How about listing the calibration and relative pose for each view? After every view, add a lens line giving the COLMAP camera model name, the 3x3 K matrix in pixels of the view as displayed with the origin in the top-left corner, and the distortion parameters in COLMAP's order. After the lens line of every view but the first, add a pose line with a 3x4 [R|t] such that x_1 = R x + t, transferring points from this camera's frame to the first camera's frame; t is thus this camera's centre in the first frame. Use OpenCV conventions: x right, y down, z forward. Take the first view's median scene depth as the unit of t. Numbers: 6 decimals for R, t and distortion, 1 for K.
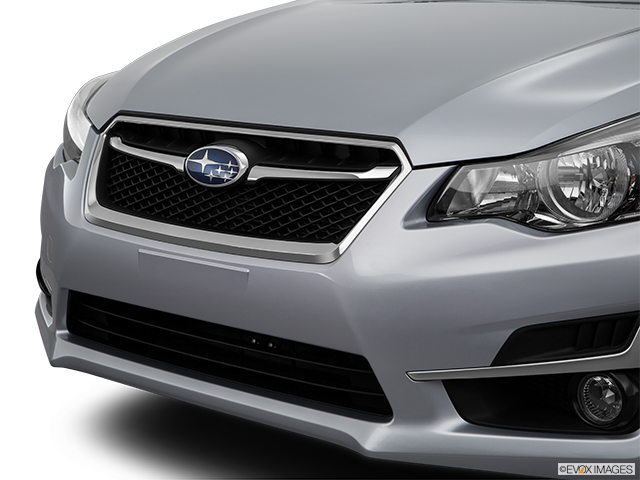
lens RADIAL K [[1438.3, 0, 321.8], [0, 1438.3, 239.8], [0, 0, 1]] dist [0.284537, 0.000000]
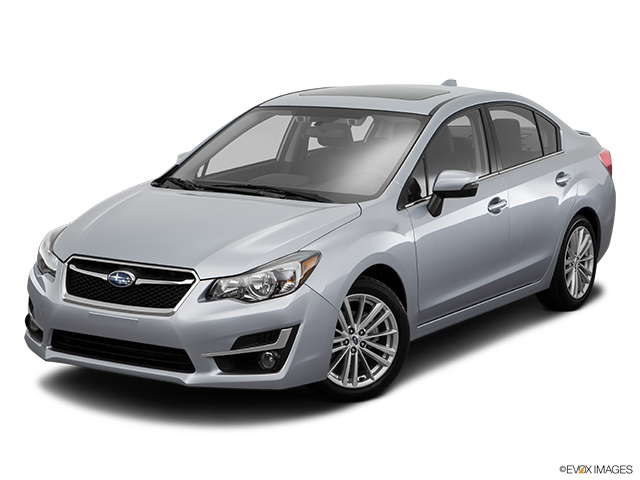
lens RADIAL K [[1346.1, 0, 319.7], [0, 1346.1, 241.4], [0, 0, 1]] dist [0.290046, 0.000000]
pose [[0.983260, -0.029287, 0.179837, -0.172518], [0.030706, 0.999515, -0.005112, -0.102850], [-0.179600, 0.010548, 0.983683, -1.567772]]
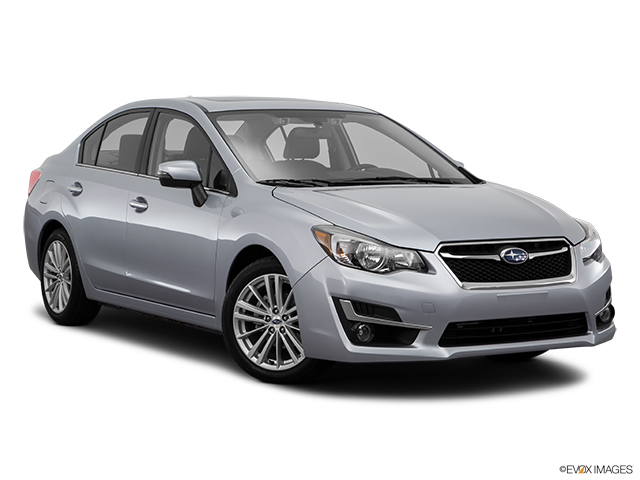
lens RADIAL K [[1346.1, 0, 315.5], [0, 1346.1, 236.2], [0, 0, 1]] dist [0.290046, 0.000000]
pose [[0.262186, -0.070660, 0.962427, -2.669405], [0.158850, 0.986871, 0.029181, -0.228708], [-0.951854, 0.145231, 0.269968, 0.747935]]
